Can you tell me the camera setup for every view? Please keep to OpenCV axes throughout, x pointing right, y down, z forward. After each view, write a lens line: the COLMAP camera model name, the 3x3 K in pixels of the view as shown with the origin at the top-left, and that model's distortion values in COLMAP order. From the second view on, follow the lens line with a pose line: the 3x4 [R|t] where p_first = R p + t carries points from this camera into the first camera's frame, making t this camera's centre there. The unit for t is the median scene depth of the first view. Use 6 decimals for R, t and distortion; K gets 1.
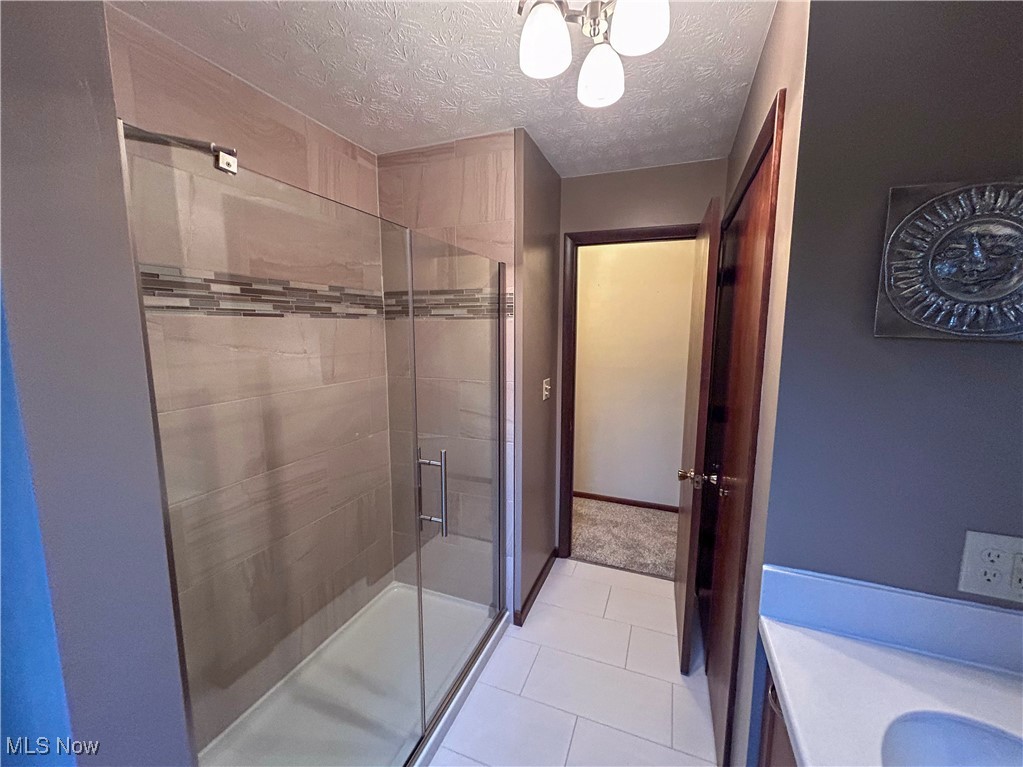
lens RADIAL K [[417.0, 0, 508.0], [0, 417.0, 385.5], [0, 0, 1]] dist [0.002812, 0.000267]
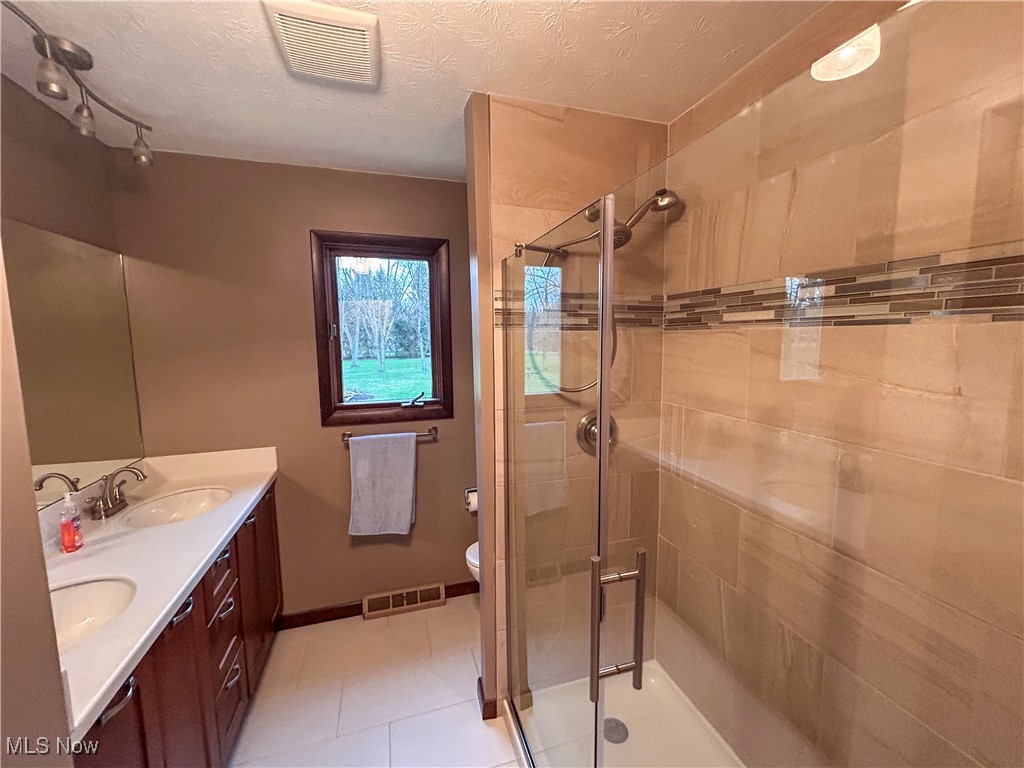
lens RADIAL K [[417.4, 0, 509.6], [0, 417.4, 379.5], [0, 0, 1]] dist [0.002812, 0.000267]
pose [[-0.776589, 0.078698, -0.625072, 0.267385], [-0.071545, 0.974732, 0.211608, -0.191113], [0.625931, 0.209053, -0.751337, 1.229132]]
